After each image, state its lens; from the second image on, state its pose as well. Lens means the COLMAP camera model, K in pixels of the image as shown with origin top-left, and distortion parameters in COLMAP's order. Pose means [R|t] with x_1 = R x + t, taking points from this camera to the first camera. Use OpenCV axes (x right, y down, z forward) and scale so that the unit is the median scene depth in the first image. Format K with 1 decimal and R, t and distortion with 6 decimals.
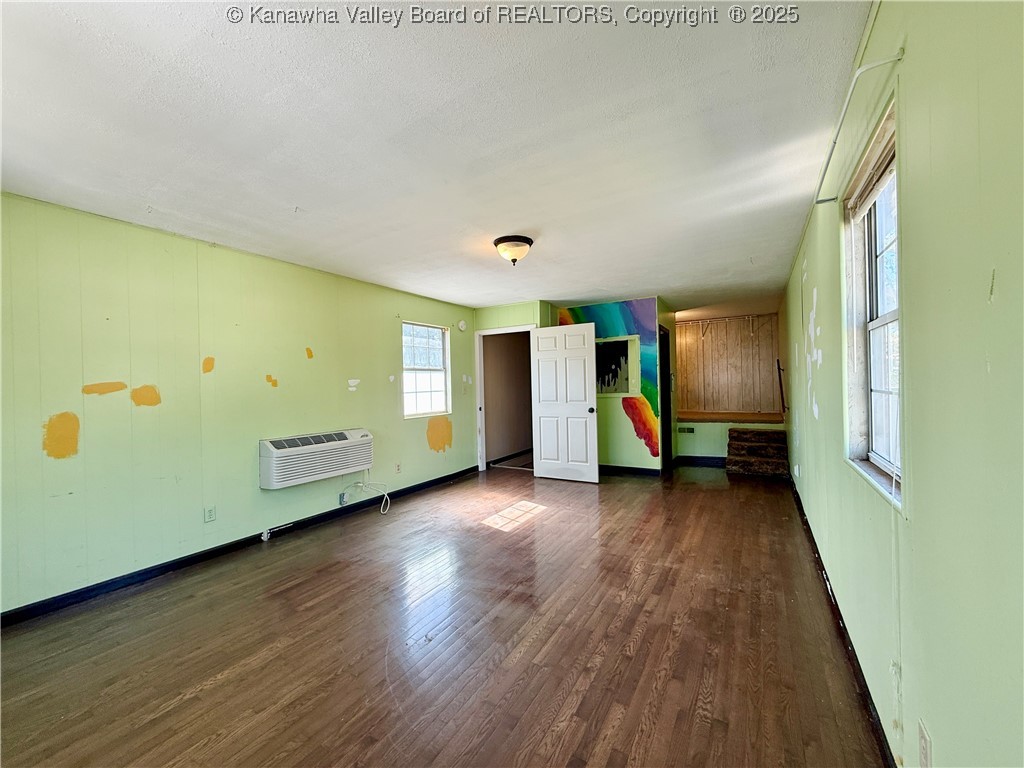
lens RADIAL K [[408.2, 0, 513.0], [0, 408.2, 385.3], [0, 0, 1]] dist [0.000515, -0.000189]
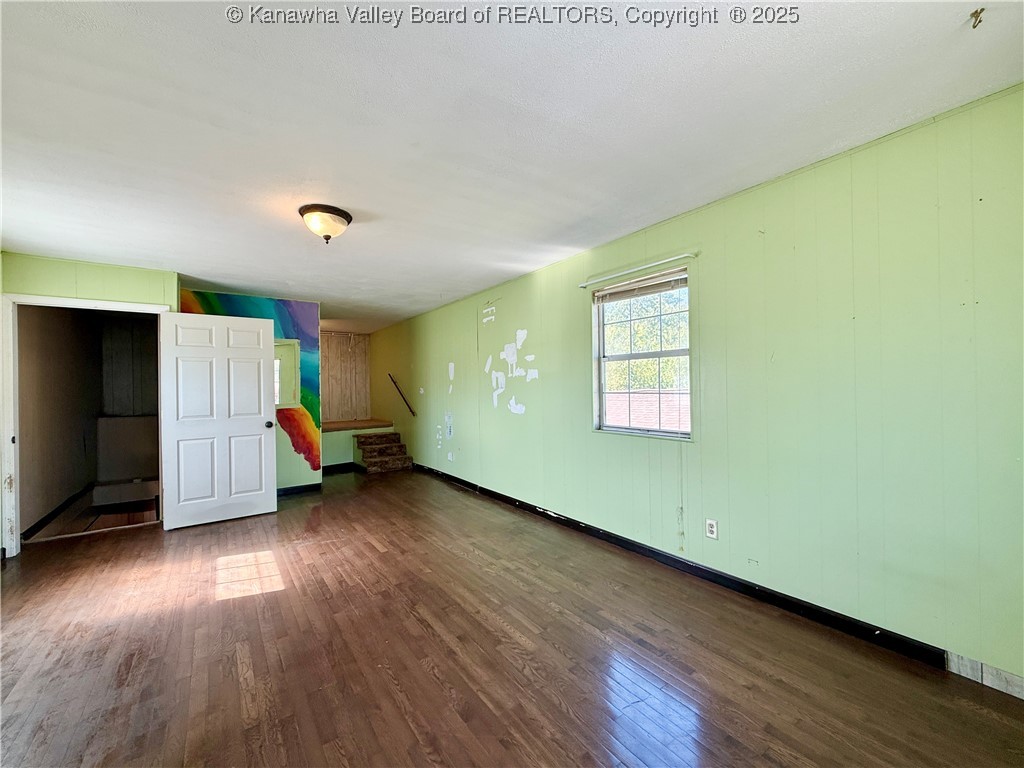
lens RADIAL K [[408.2, 0, 513.7], [0, 408.2, 386.2], [0, 0, 1]] dist [0.000515, -0.000189]
pose [[0.398453, 0.018591, 0.917000, -0.340496], [0.009987, 0.999647, -0.024606, 0.007593], [-0.917134, 0.018962, 0.398127, 0.199307]]
